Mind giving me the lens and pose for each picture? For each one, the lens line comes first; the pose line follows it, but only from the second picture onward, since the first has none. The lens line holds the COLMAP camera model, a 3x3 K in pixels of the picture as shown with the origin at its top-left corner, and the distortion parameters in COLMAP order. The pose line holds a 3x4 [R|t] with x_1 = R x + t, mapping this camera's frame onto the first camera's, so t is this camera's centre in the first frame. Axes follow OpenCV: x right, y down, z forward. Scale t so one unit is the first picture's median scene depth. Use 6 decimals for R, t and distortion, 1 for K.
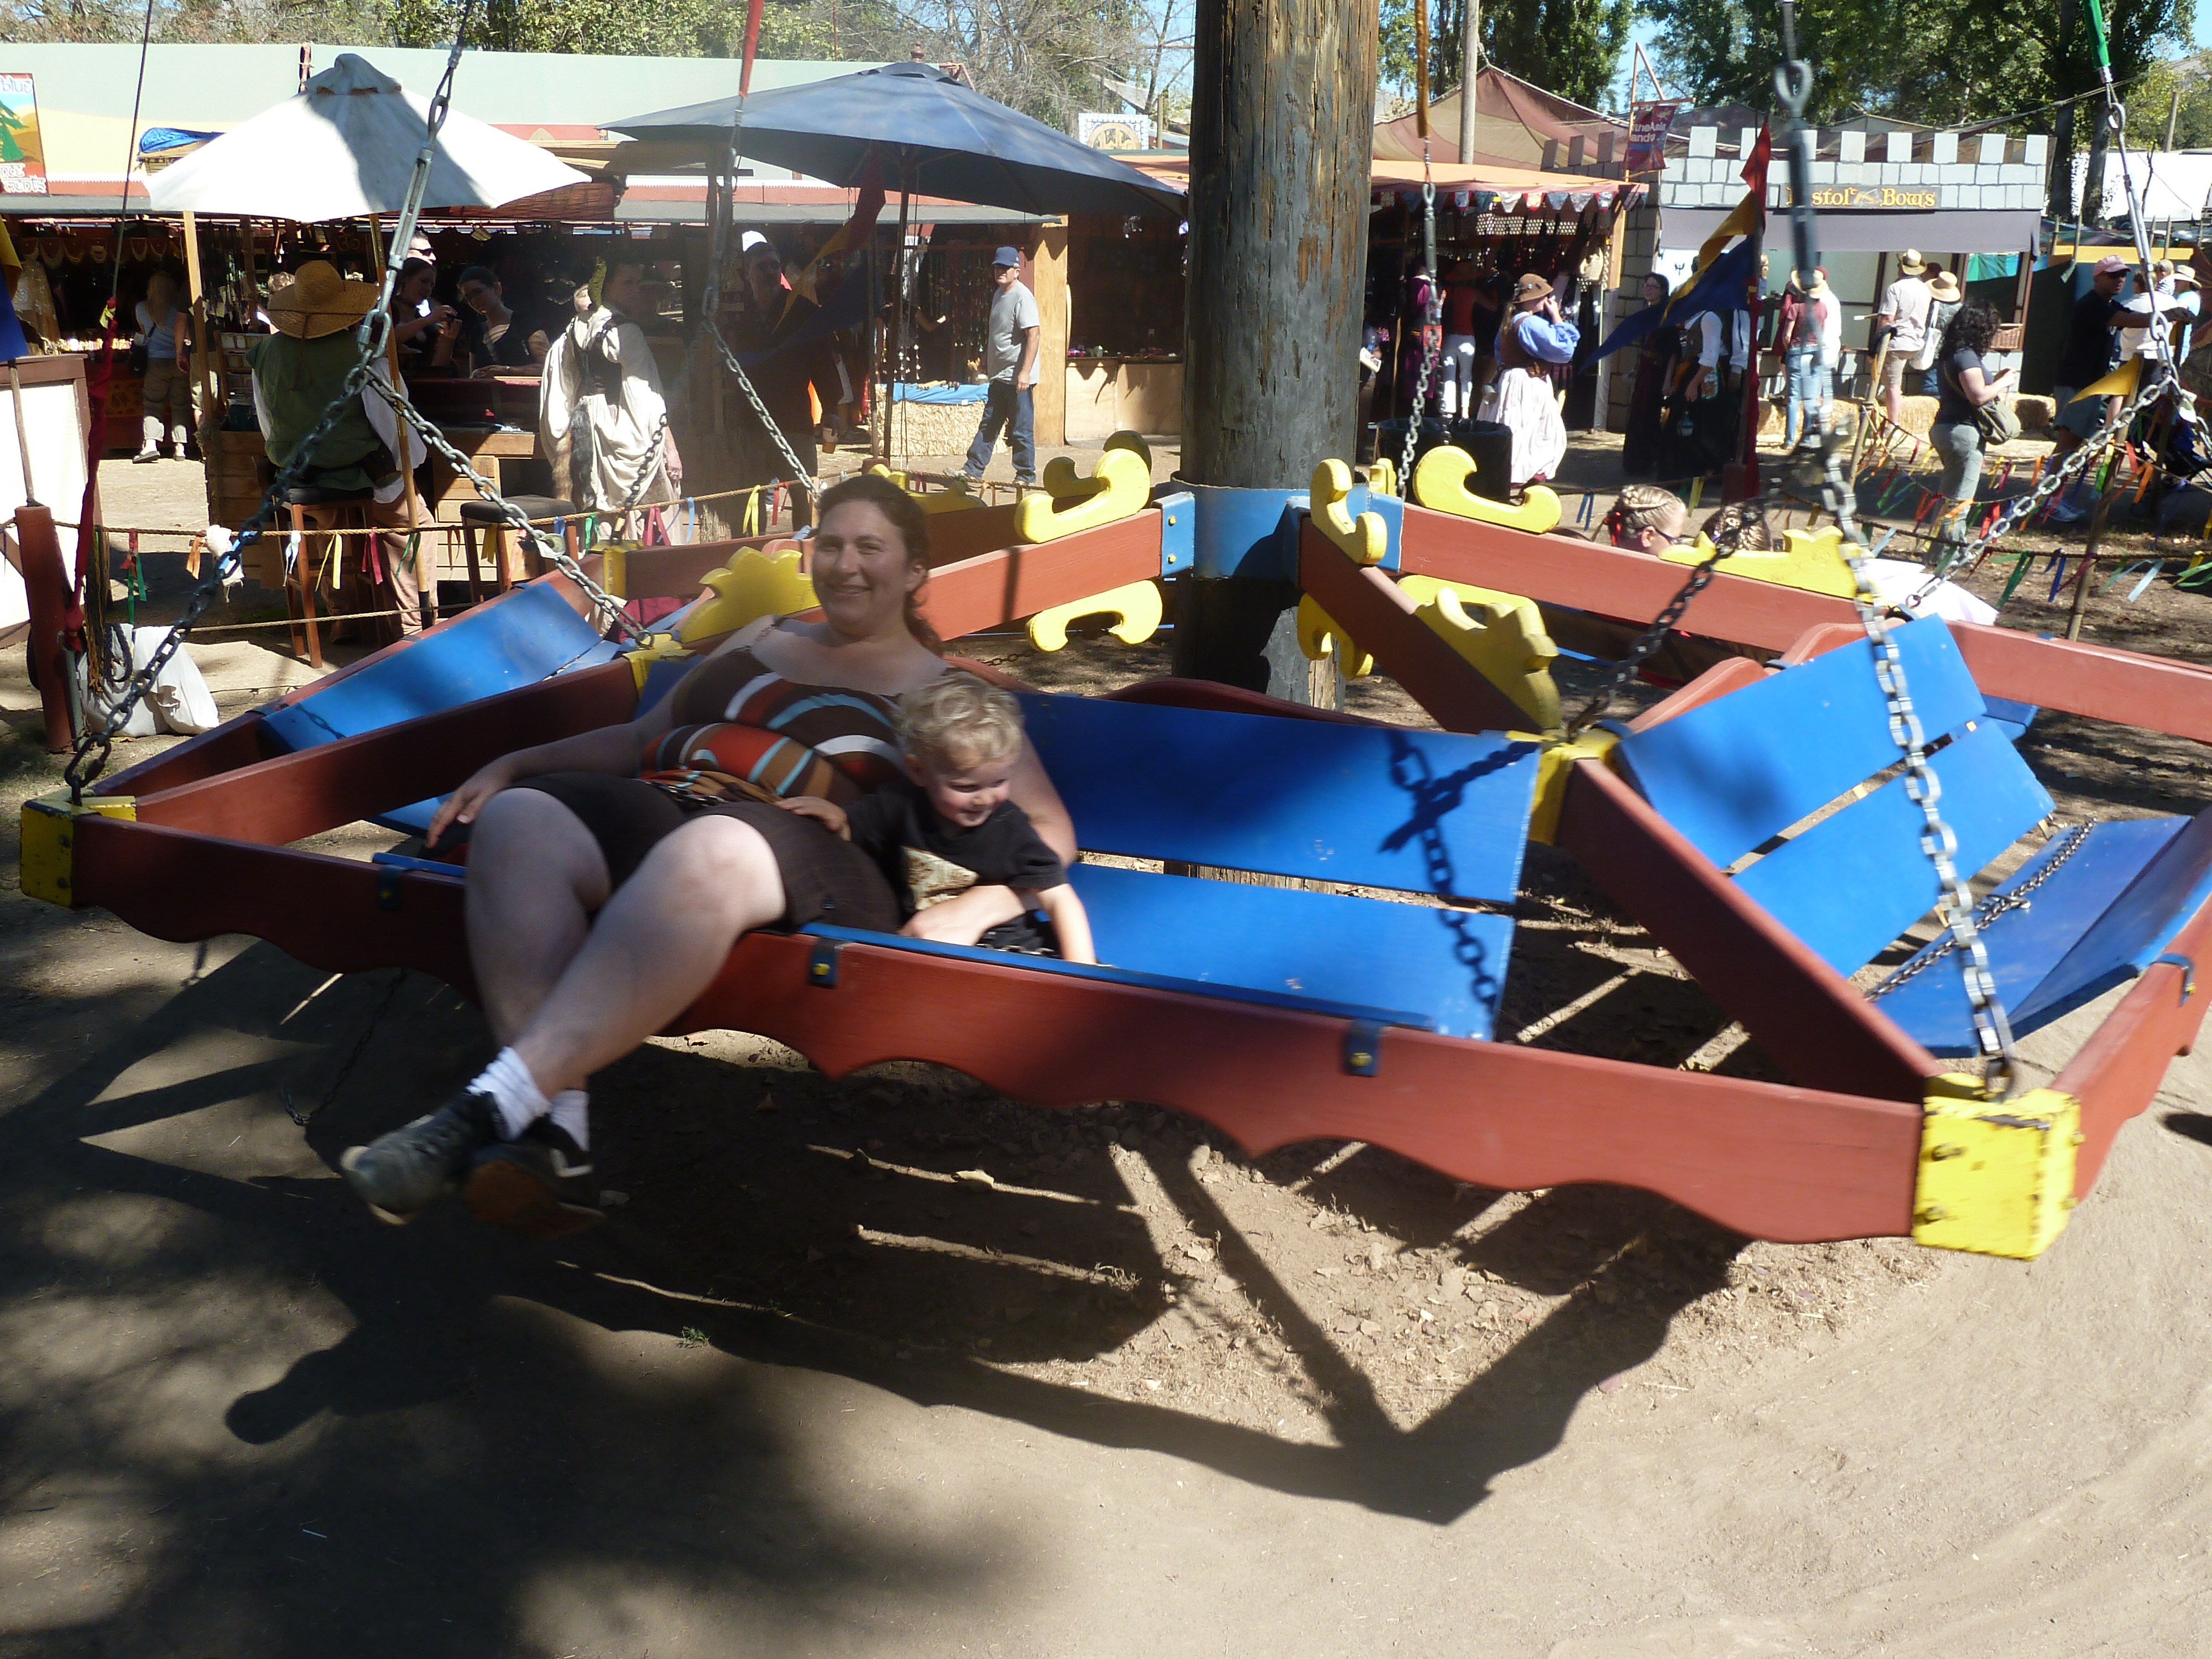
lens RADIAL K [[1861.9, 0, 1111.7], [0, 1861.9, 821.0], [0, 0, 1]] dist [-0.023087, -0.015836]
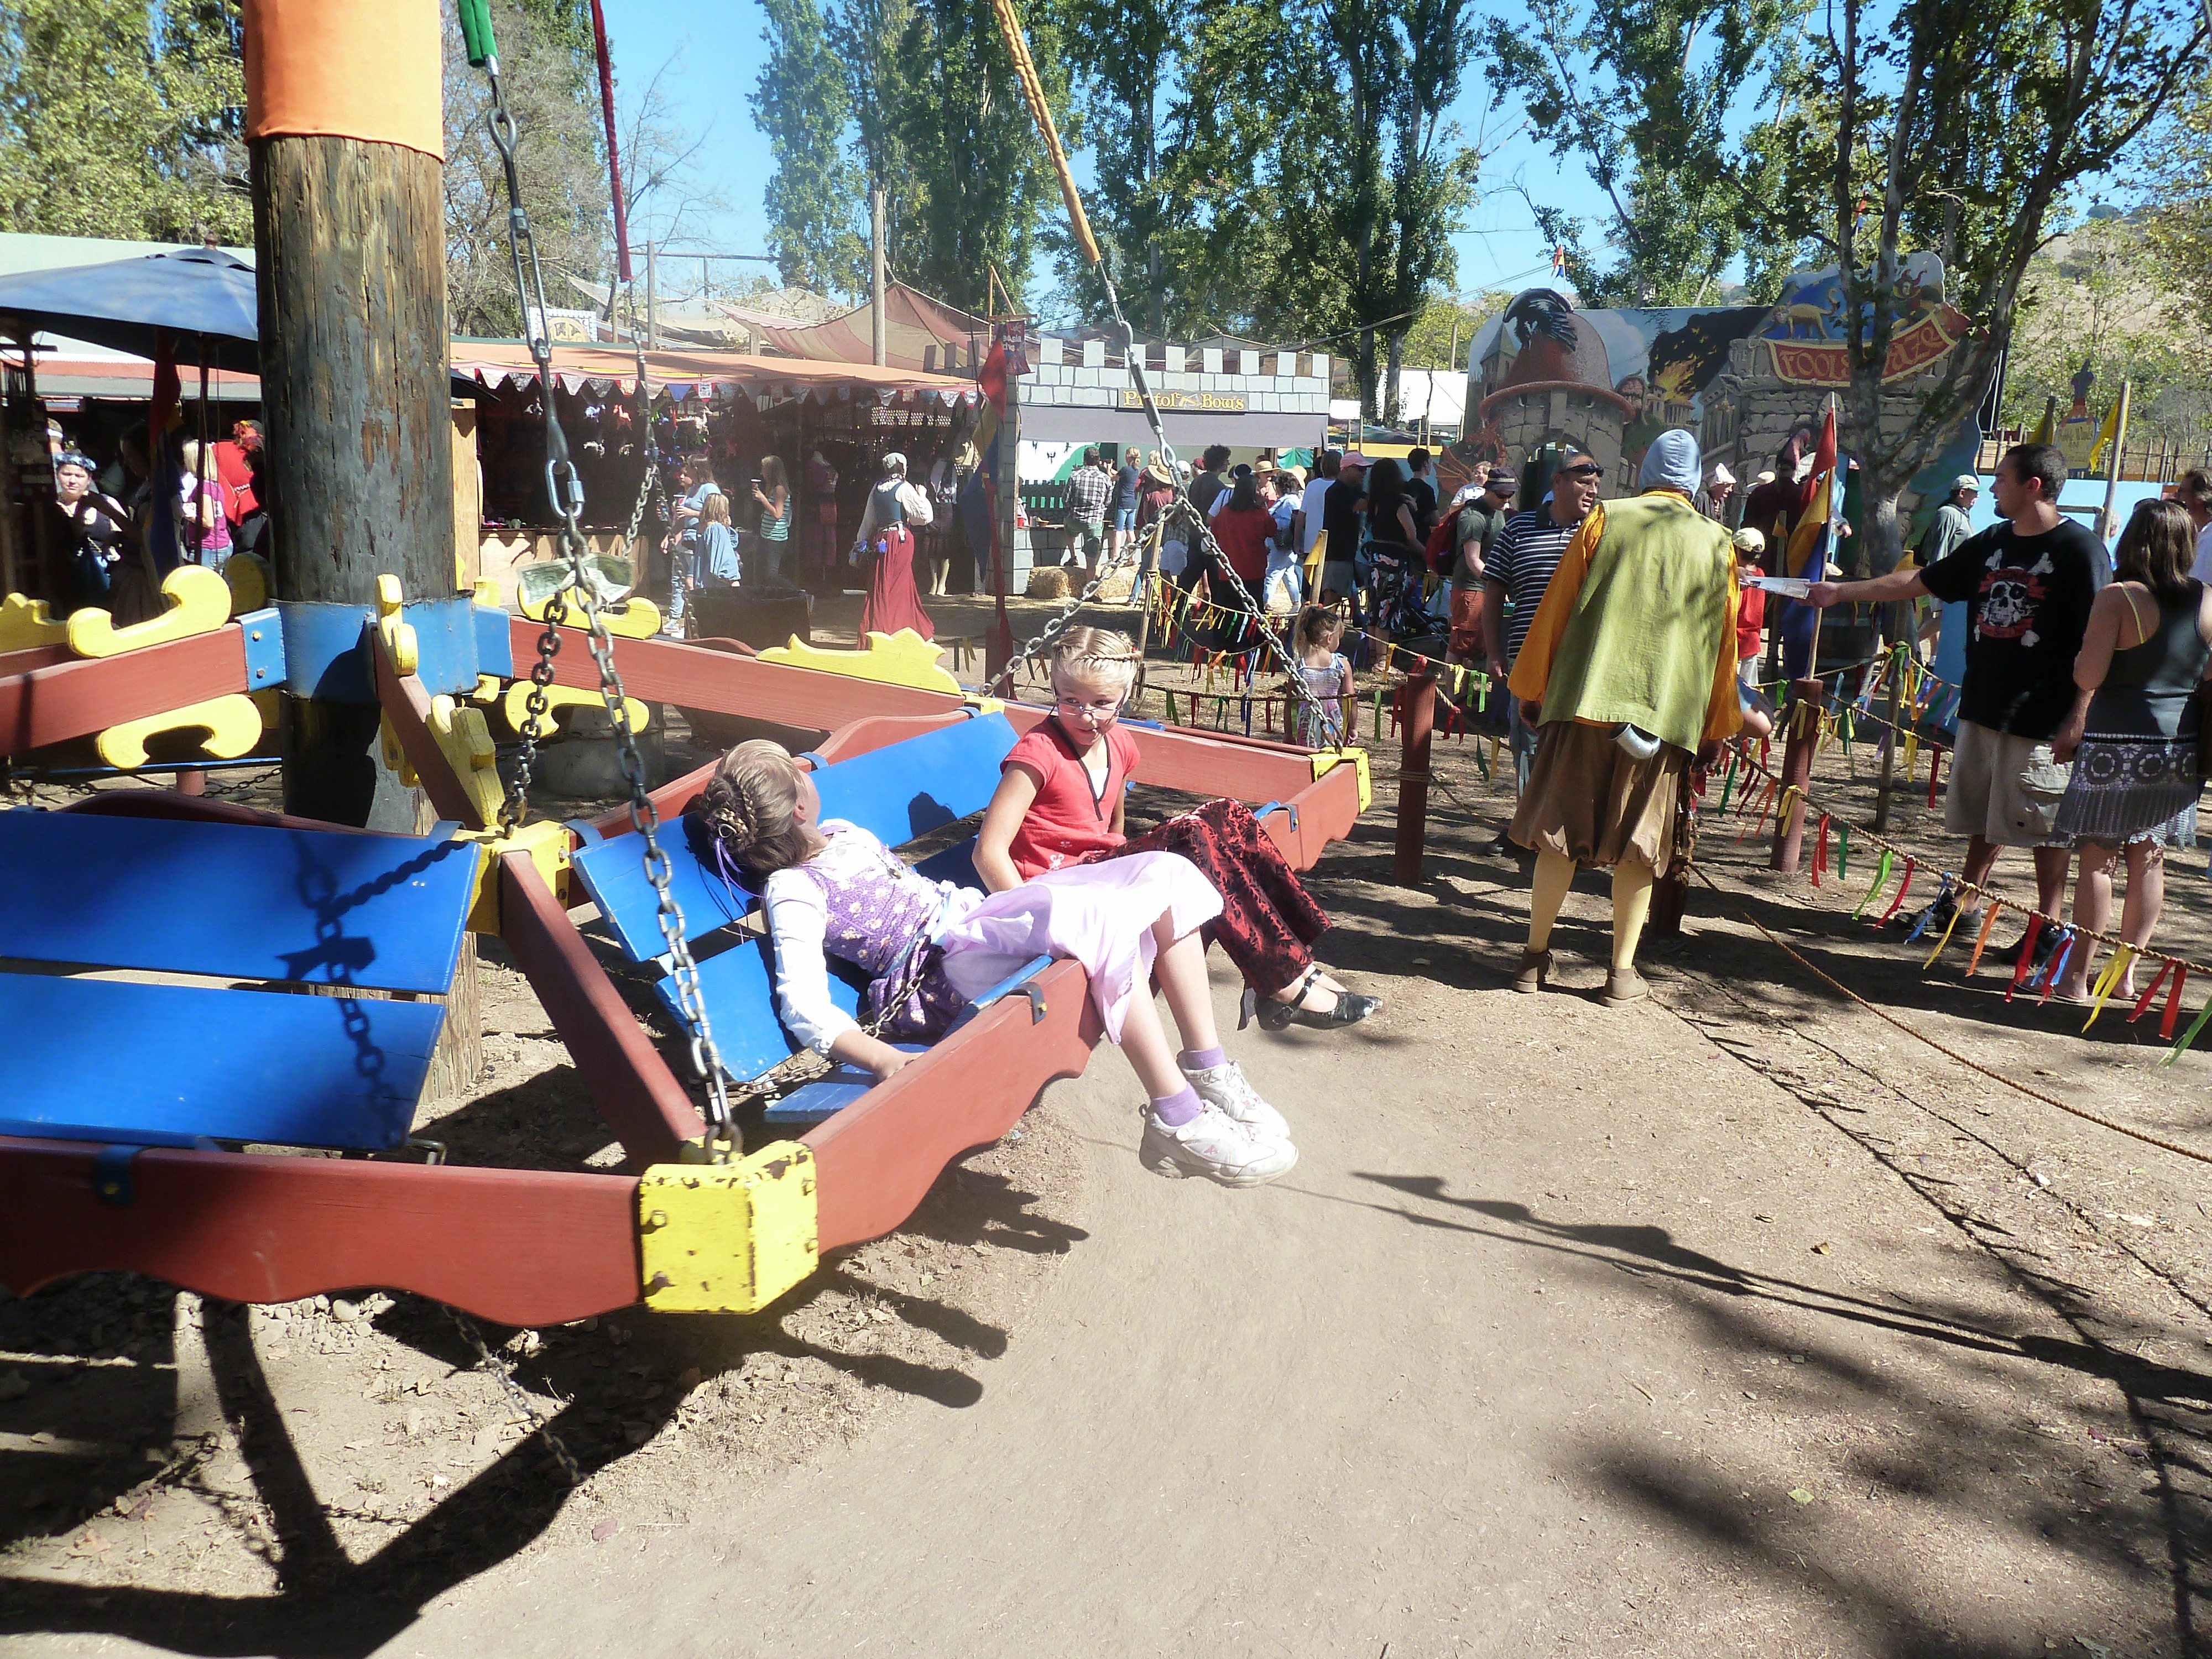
lens RADIAL K [[1657.2, 0, 1111.7], [0, 1657.2, 821.2], [0, 0, 1]] dist [-0.032690, -0.000953]
pose [[0.958659, -0.040407, 0.281672, 0.102282], [0.059975, 0.996322, -0.061197, -0.004494], [-0.278163, 0.075560, 0.957557, 0.009096]]
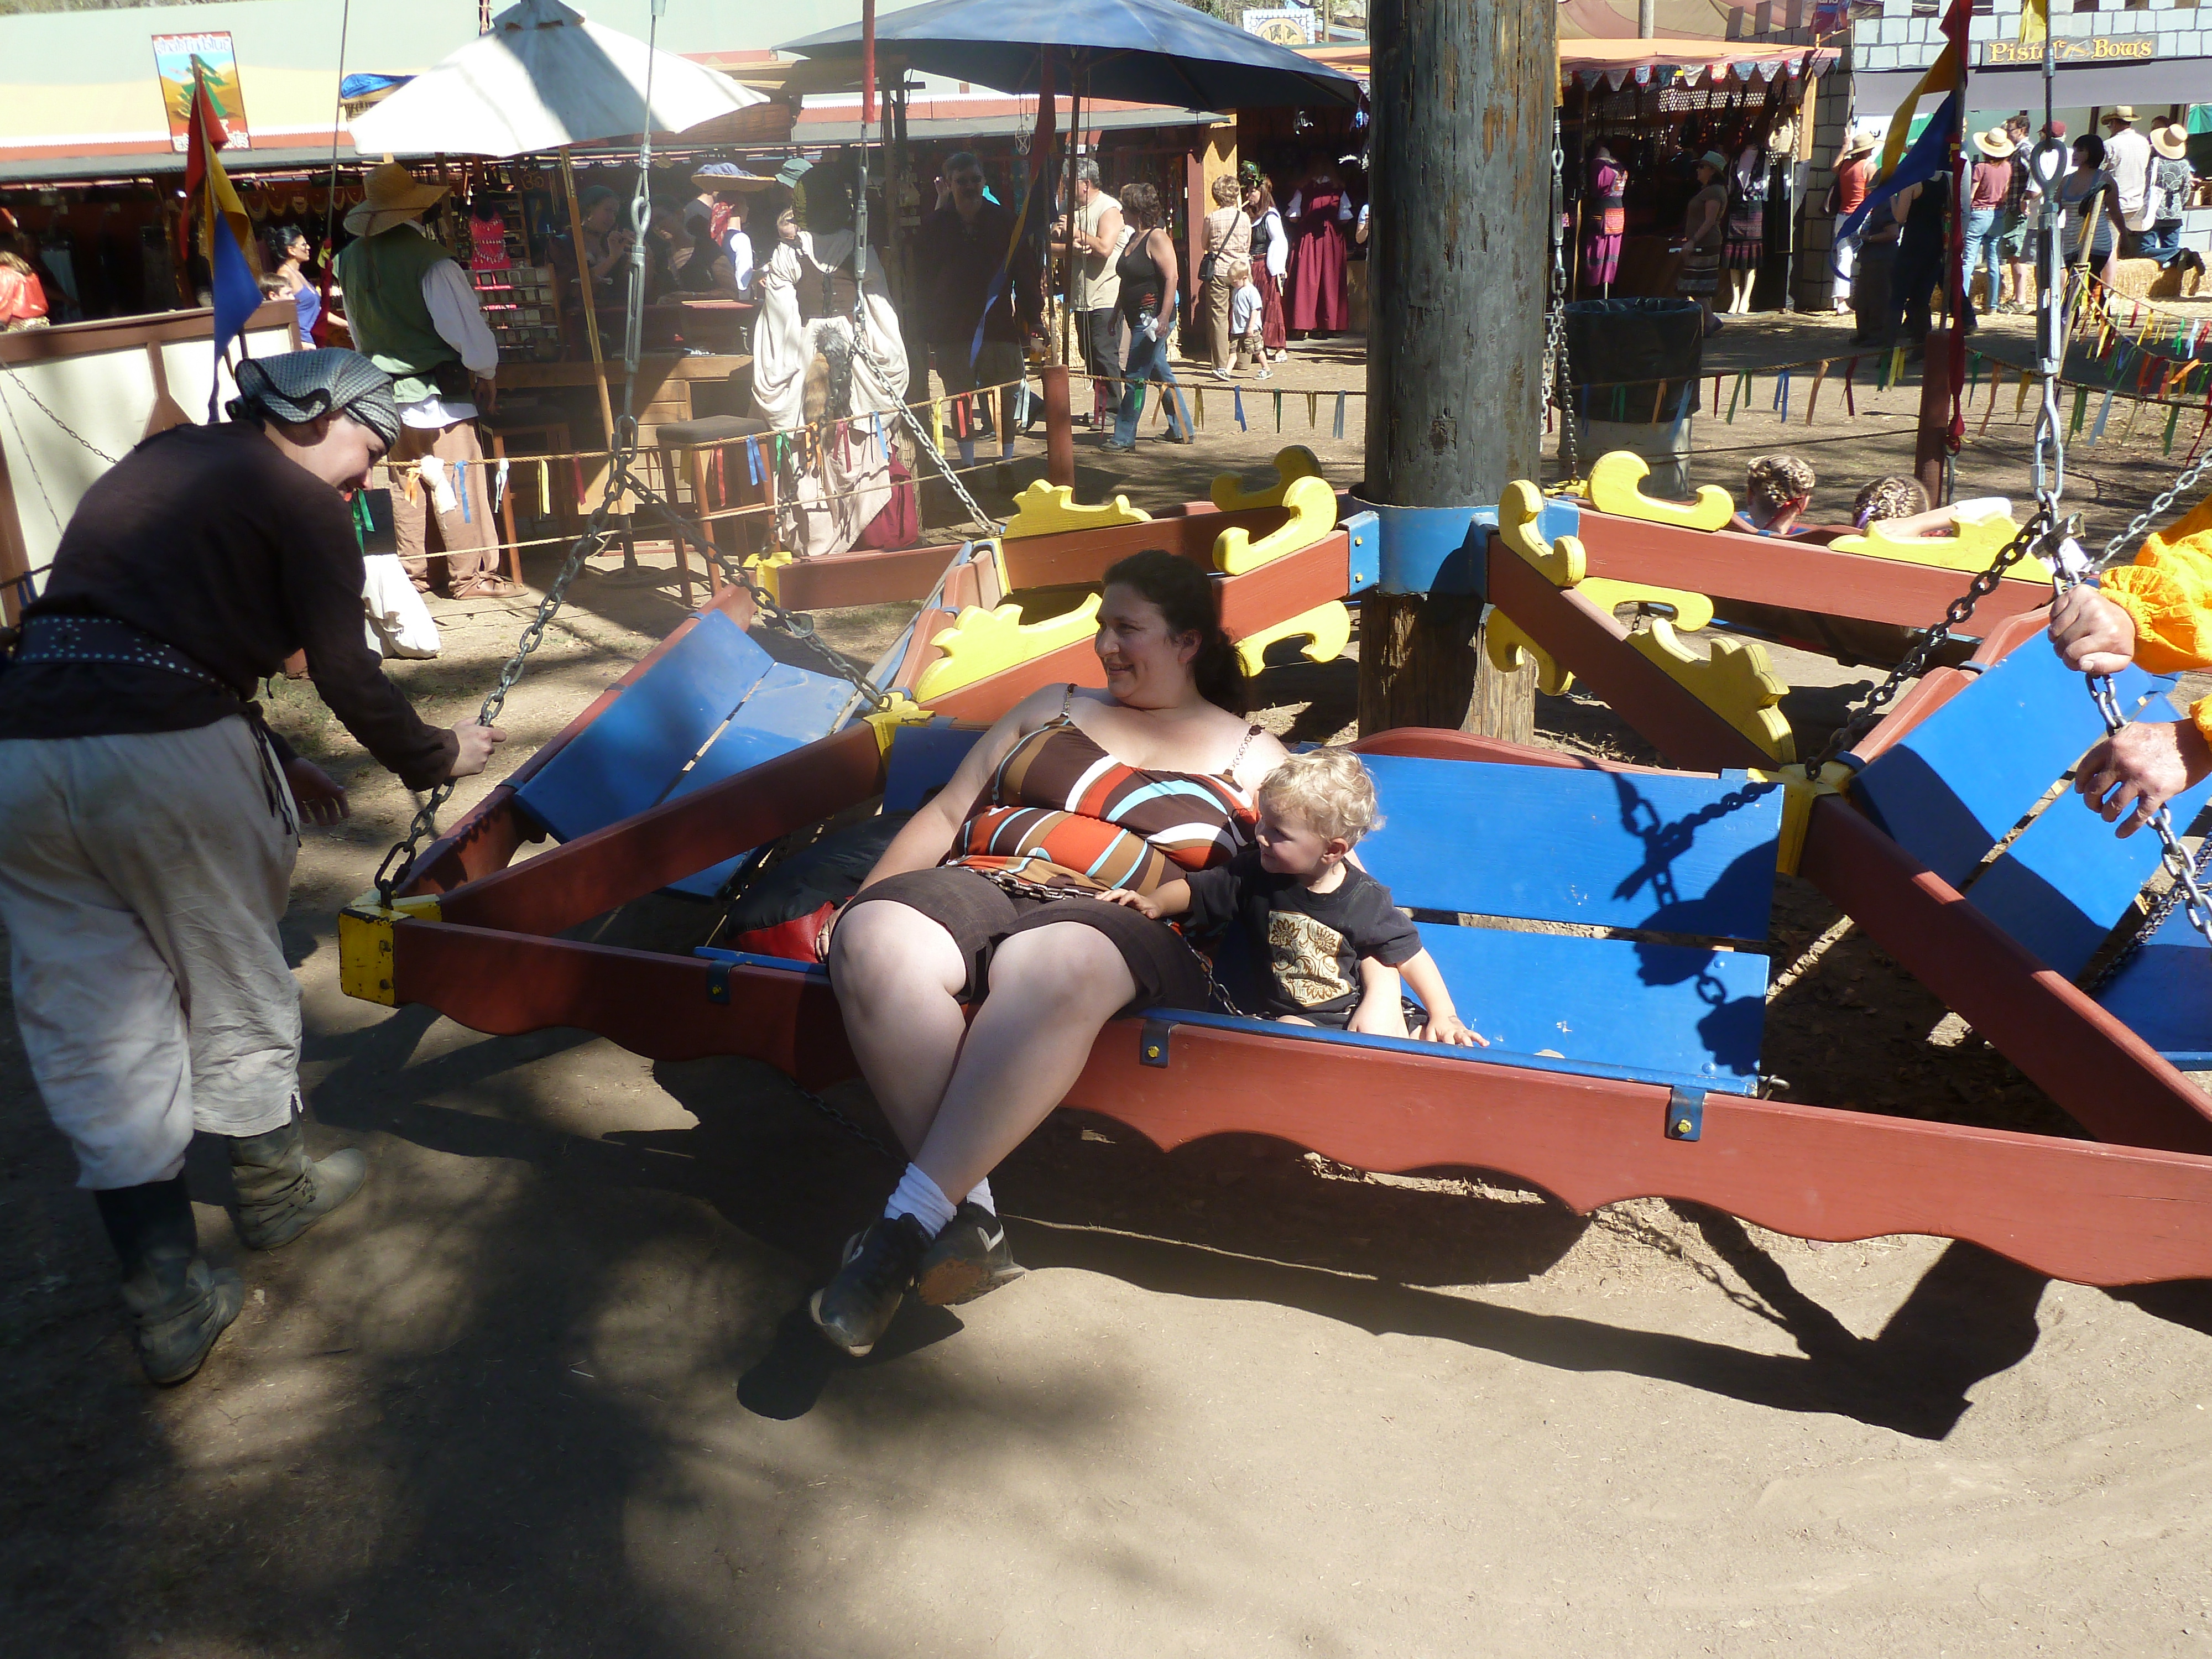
lens RADIAL K [[1861.9, 0, 1106.8], [0, 1861.9, 818.2], [0, 0, 1]] dist [-0.023087, -0.015836]
pose [[0.994831, -0.021200, -0.099311, -0.003959], [0.025562, 0.998754, 0.042855, 0.007373], [0.098279, -0.045172, 0.994133, -0.008968]]
